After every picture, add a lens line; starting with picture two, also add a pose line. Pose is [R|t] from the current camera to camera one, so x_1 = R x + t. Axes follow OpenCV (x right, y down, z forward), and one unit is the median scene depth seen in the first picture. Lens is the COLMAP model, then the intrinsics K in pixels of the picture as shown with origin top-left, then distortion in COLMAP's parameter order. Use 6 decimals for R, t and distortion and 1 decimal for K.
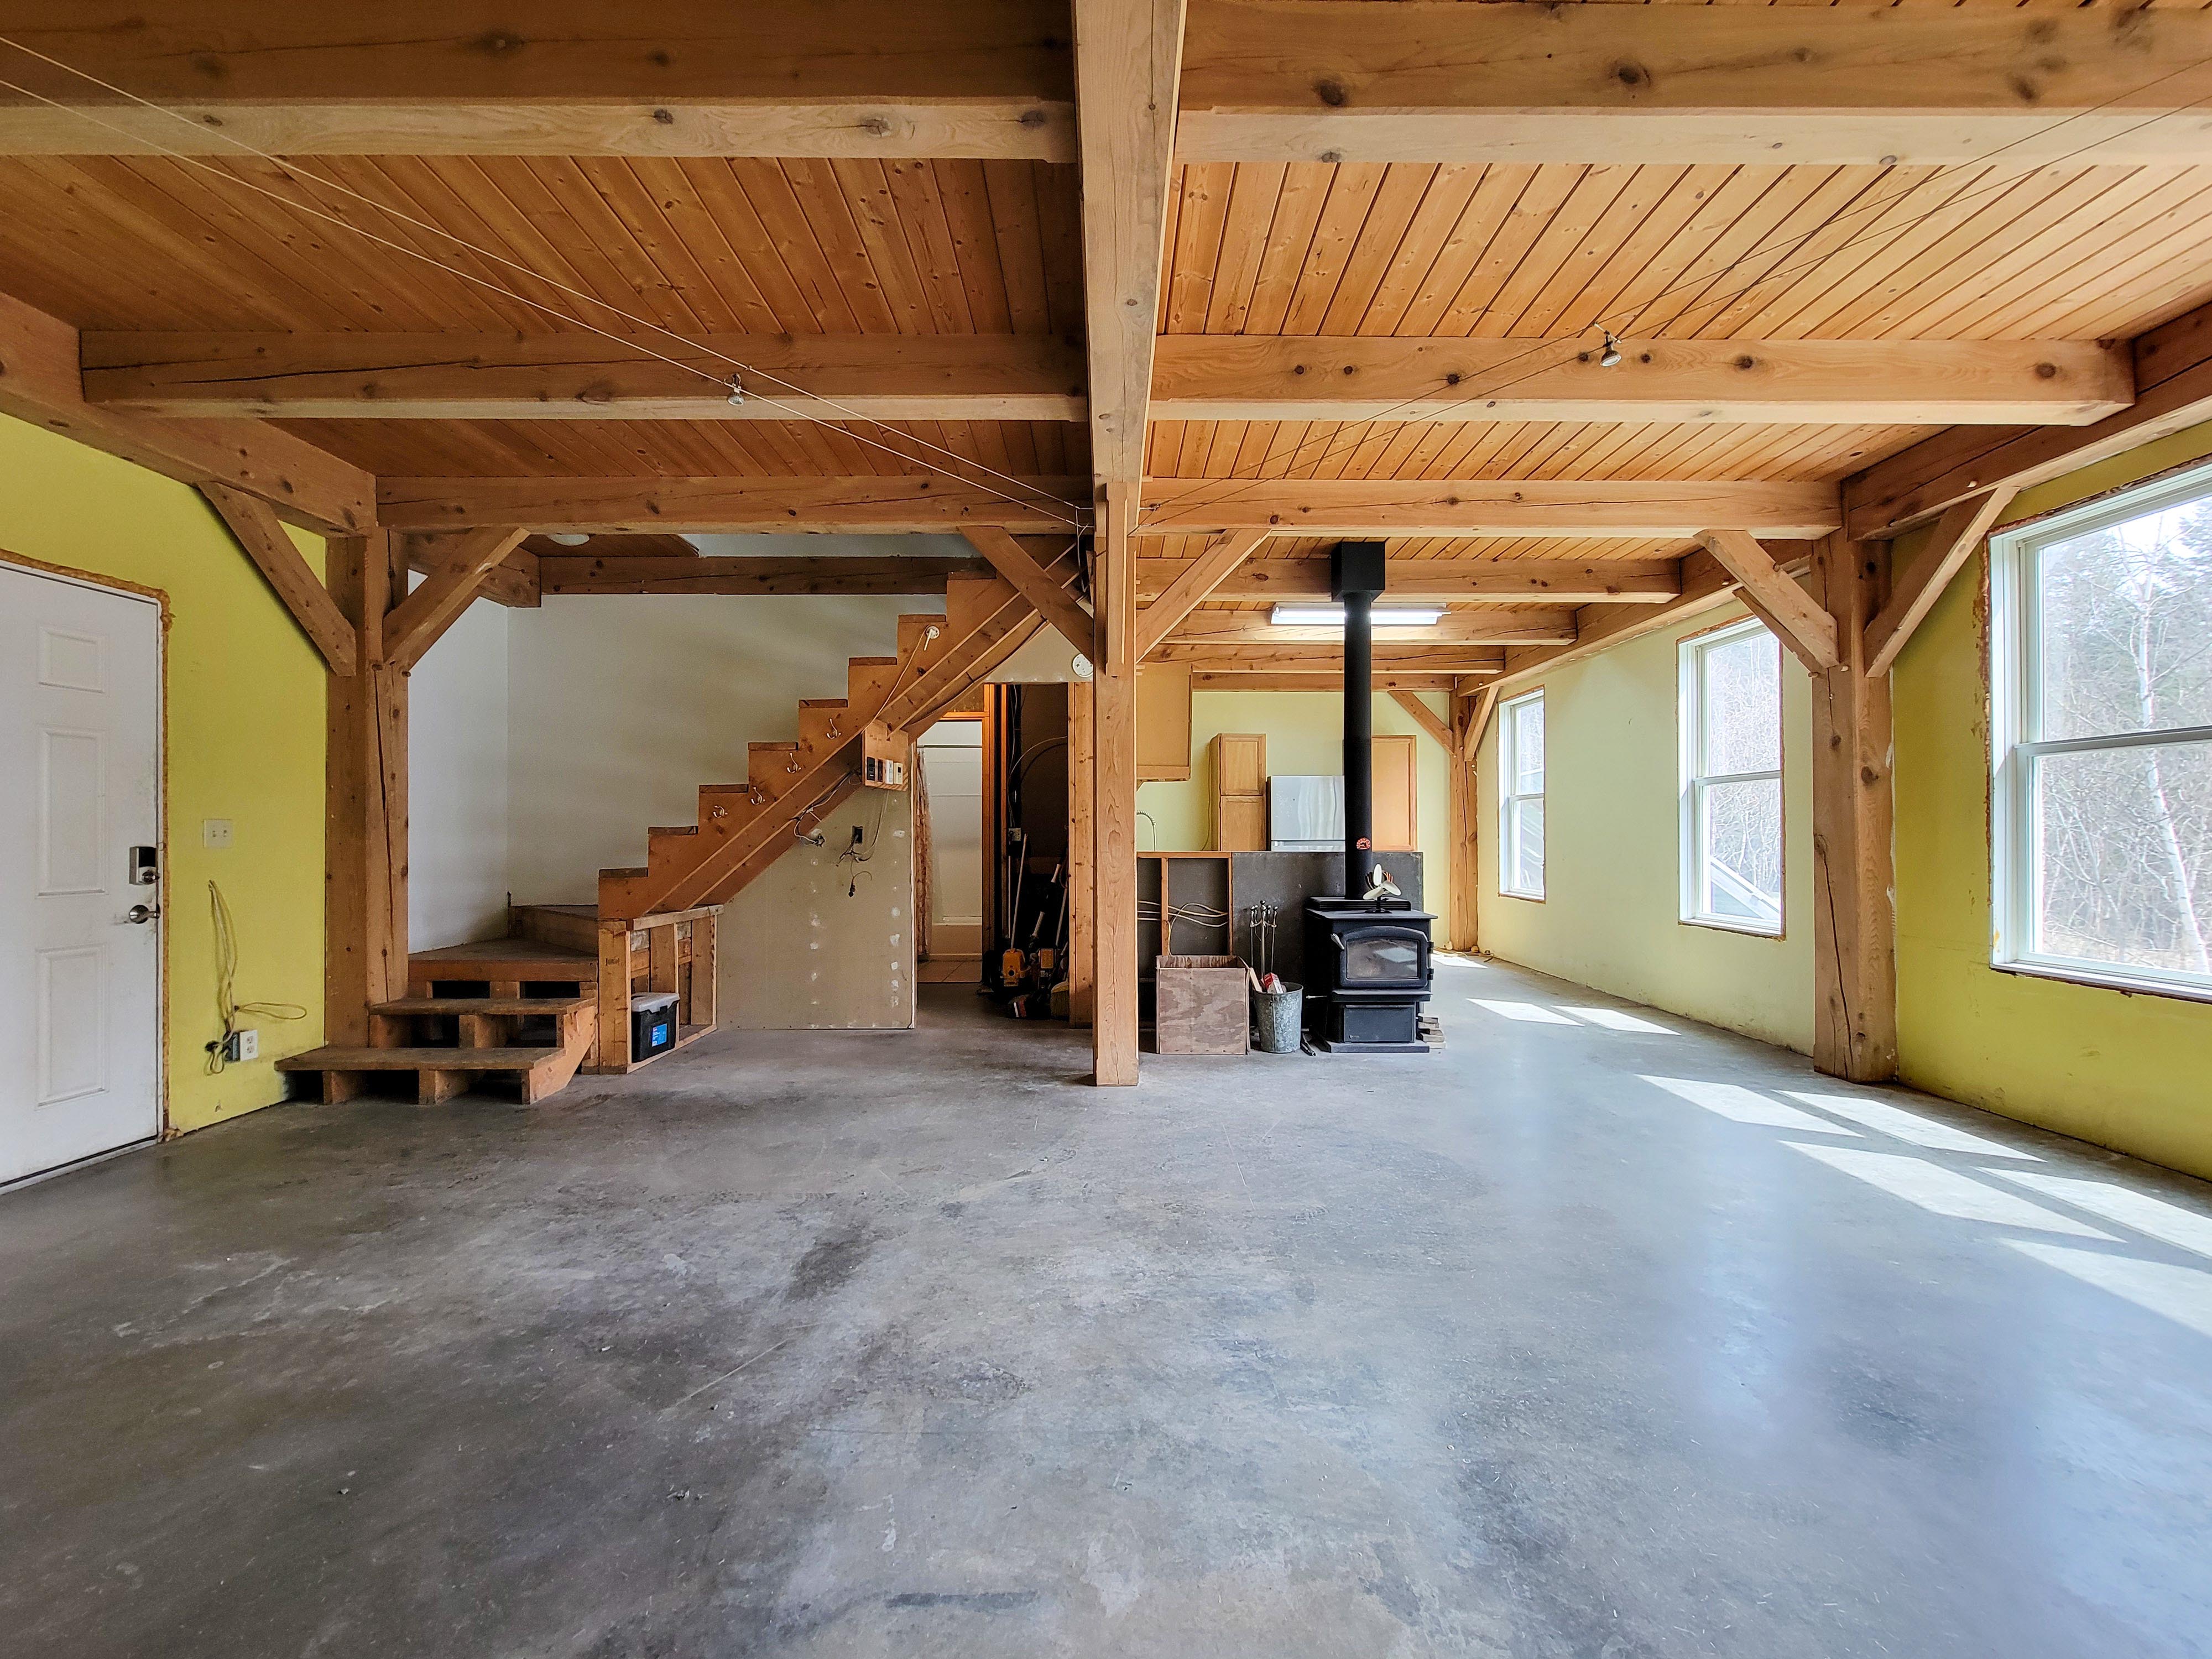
lens RADIAL K [[904.1, 0, 1114.7], [0, 904.1, 831.6], [0, 0, 1]] dist [-0.005142, 0.002451]
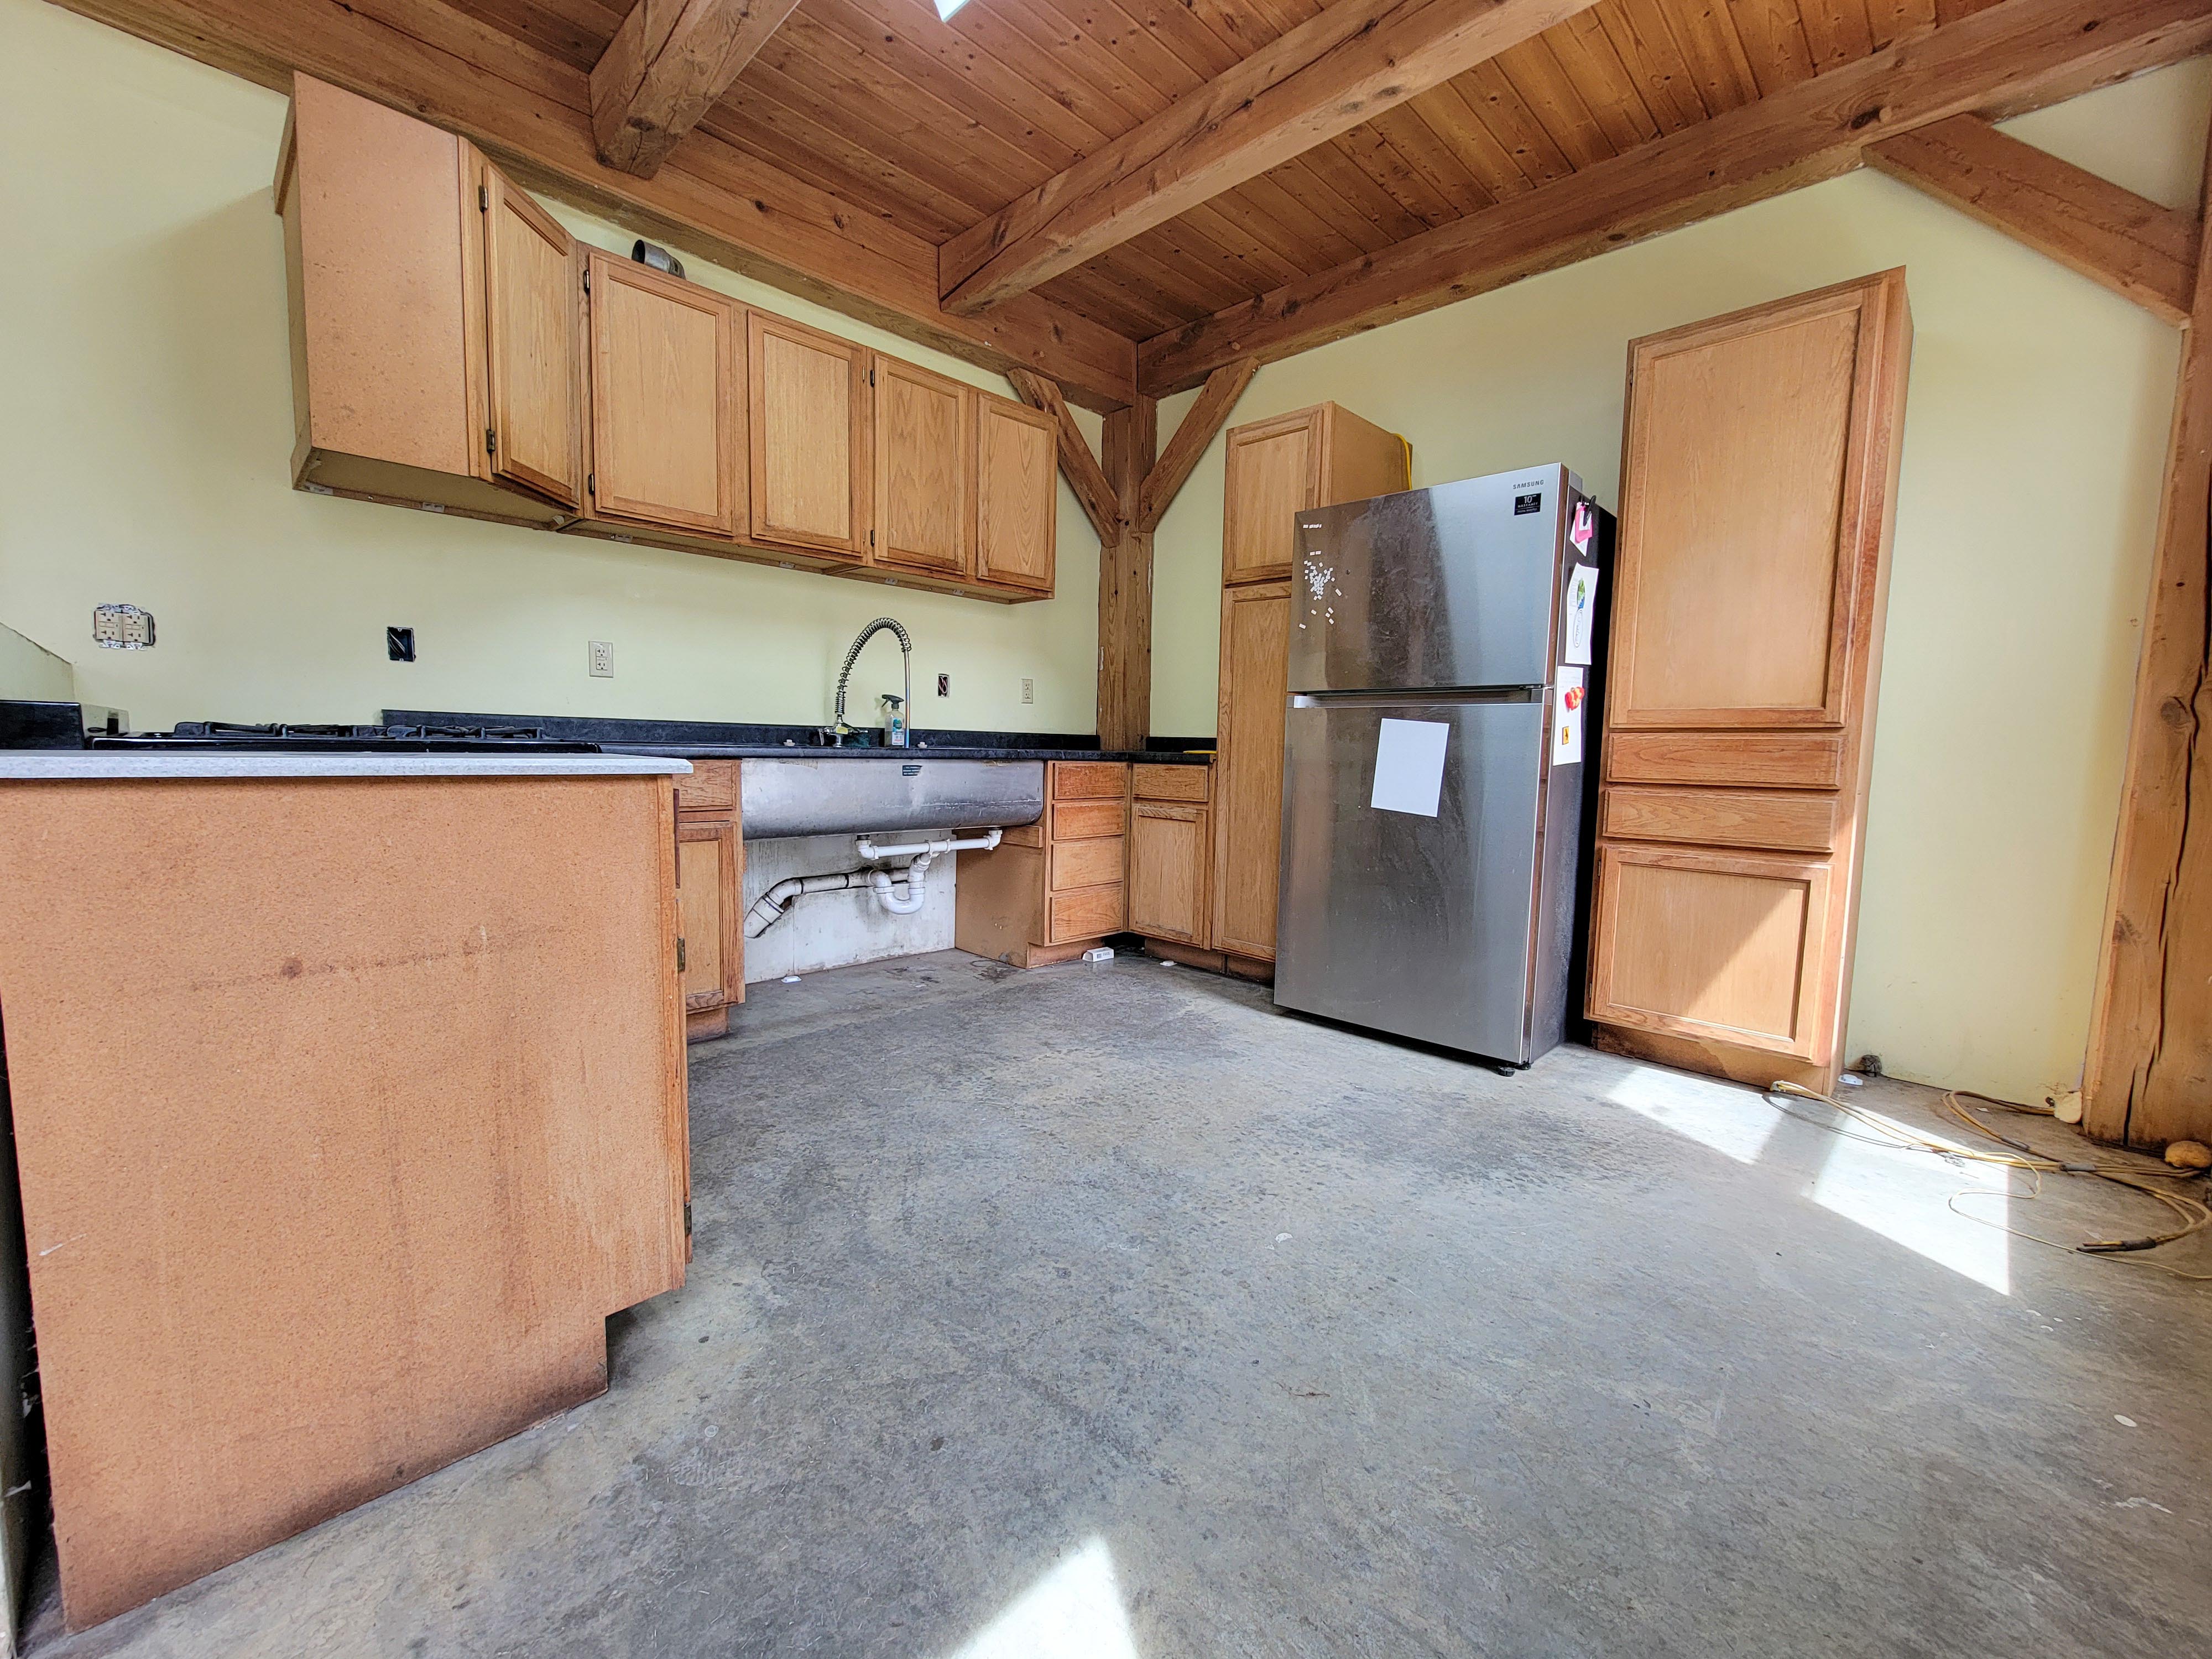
lens RADIAL K [[904.1, 0, 1119.3], [0, 904.1, 829.8], [0, 0, 1]] dist [-0.005142, 0.002451]
pose [[0.711904, 0.081281, -0.697557, 0.723548], [-0.020137, 0.995234, 0.095416, 0.059321], [0.701988, -0.053880, 0.710147, 1.304597]]
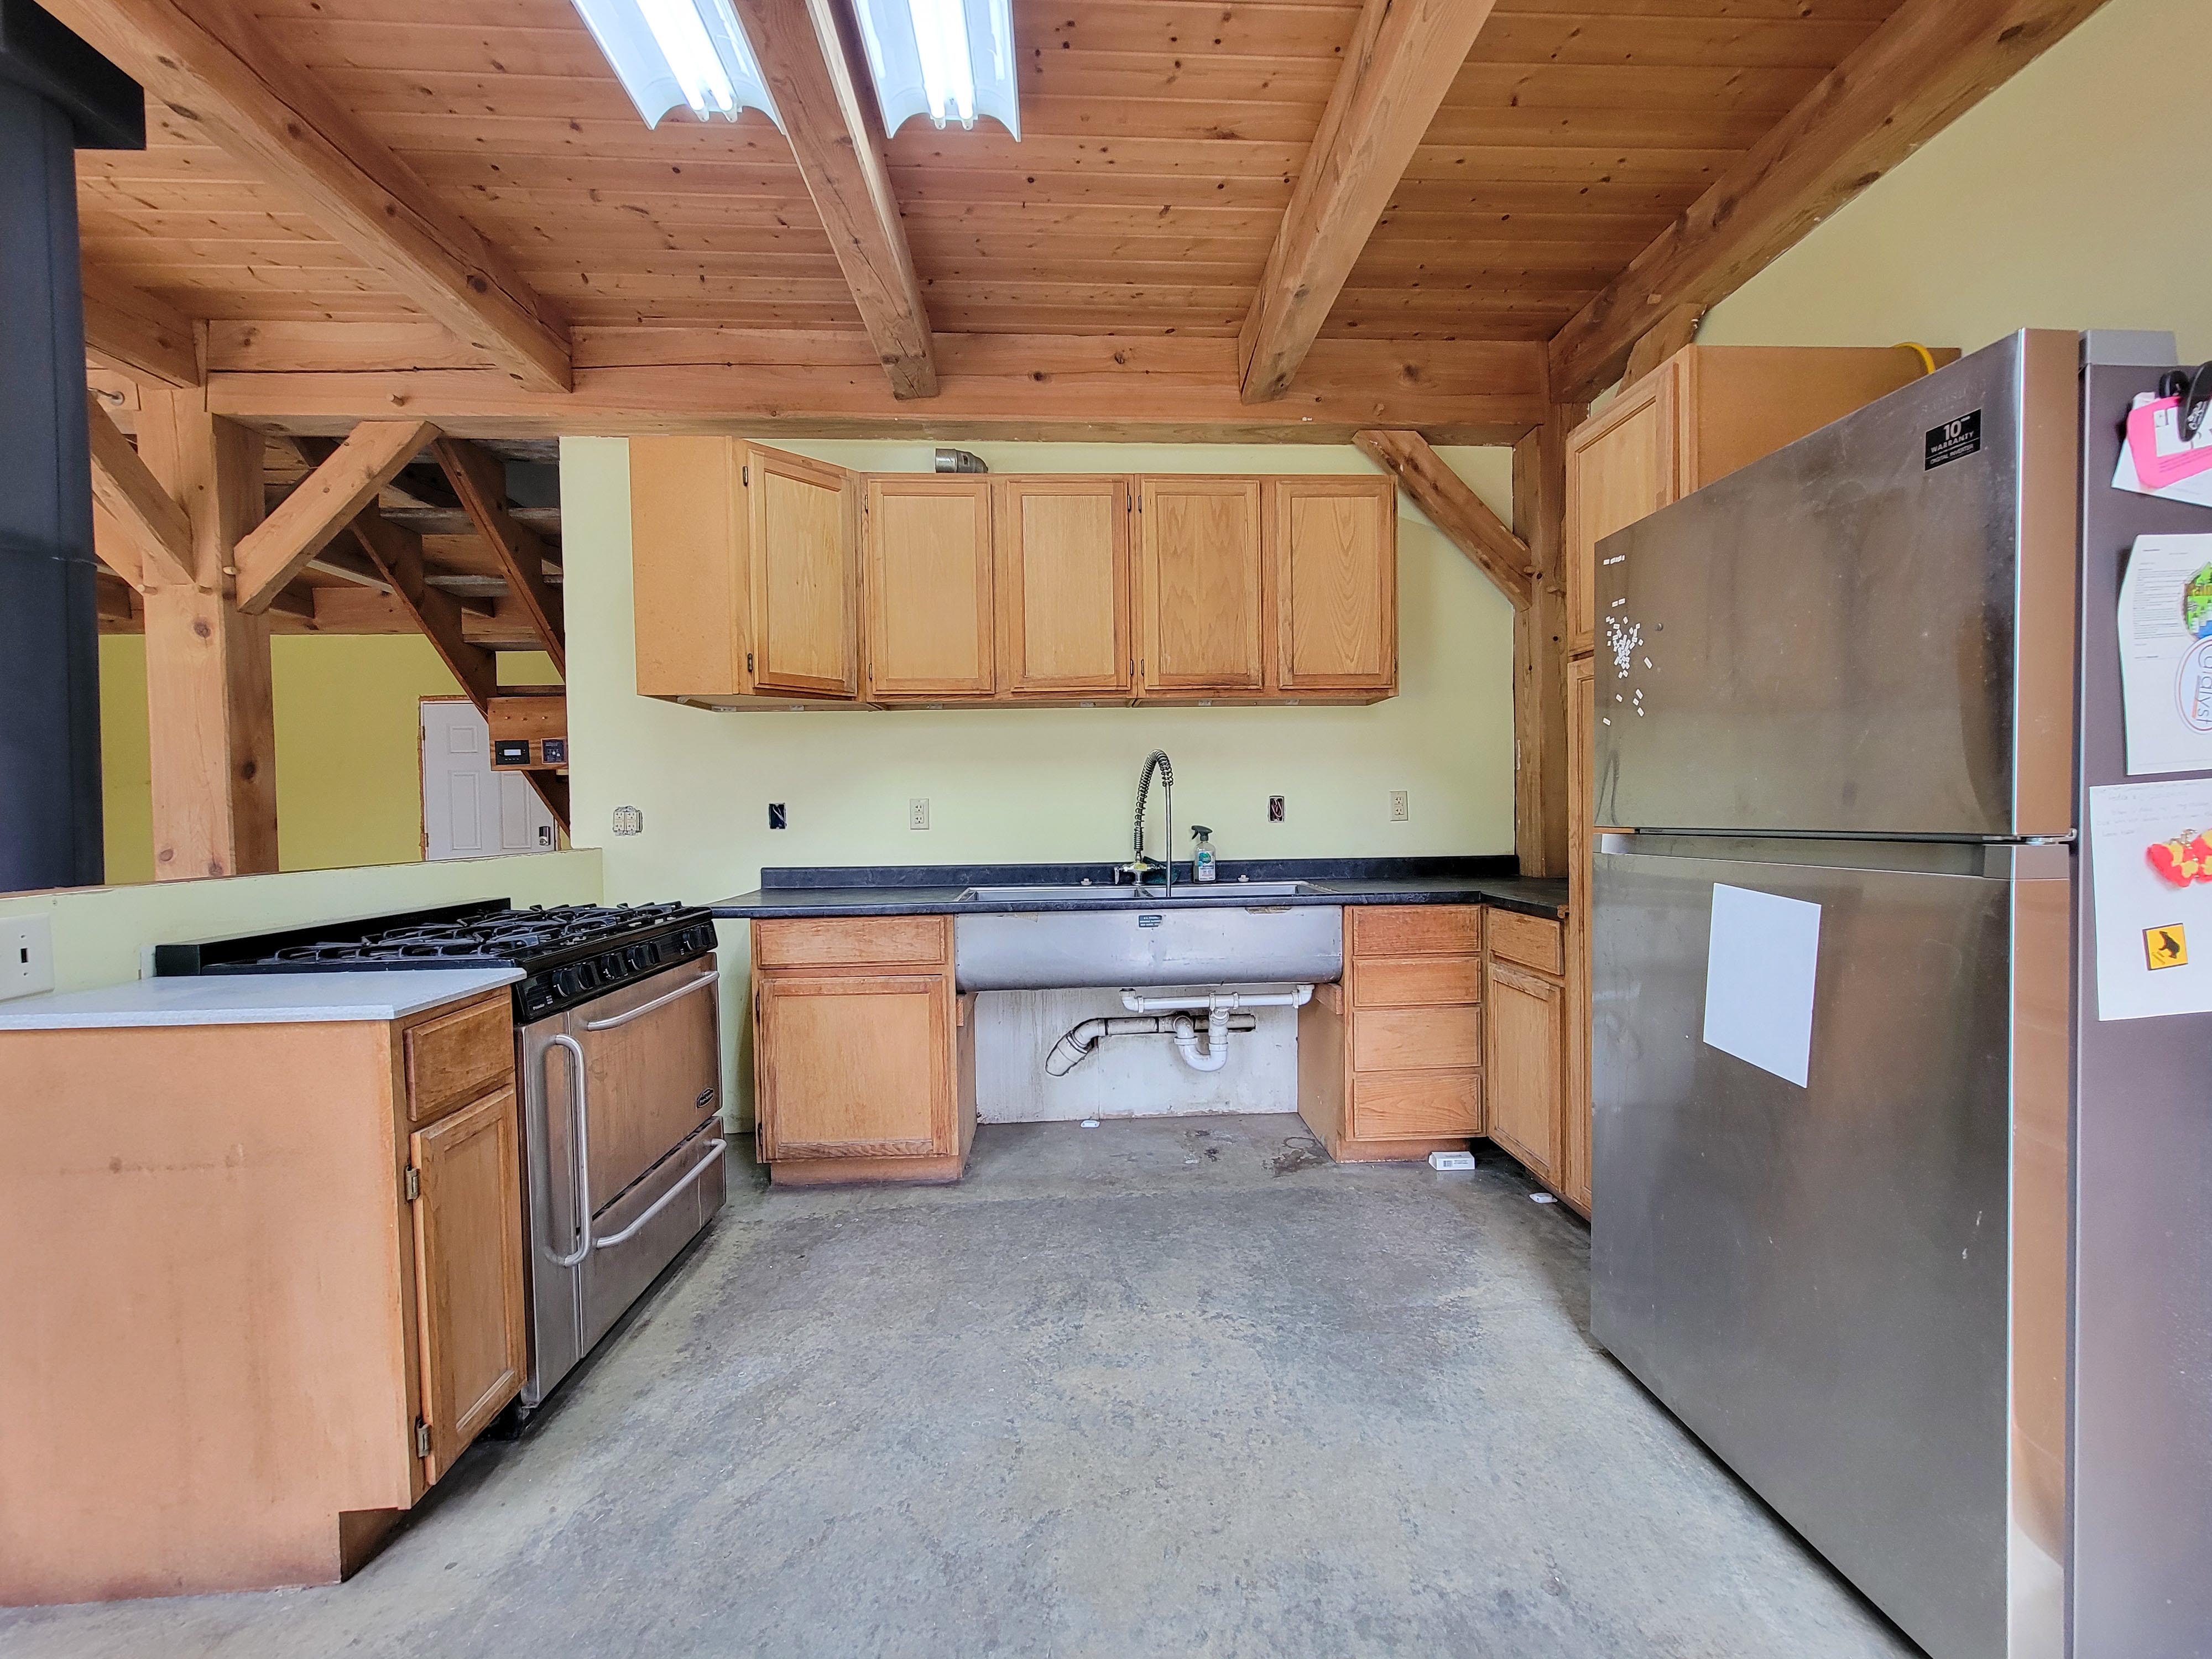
lens RADIAL K [[904.1, 0, 1114.7], [0, 904.1, 831.5], [0, 0, 1]] dist [-0.005142, 0.002451]
pose [[0.051353, 0.020075, -0.998479, 0.740974], [0.019181, 0.999594, 0.021084, 0.007163], [0.998496, -0.020234, 0.050947, 1.639618]]
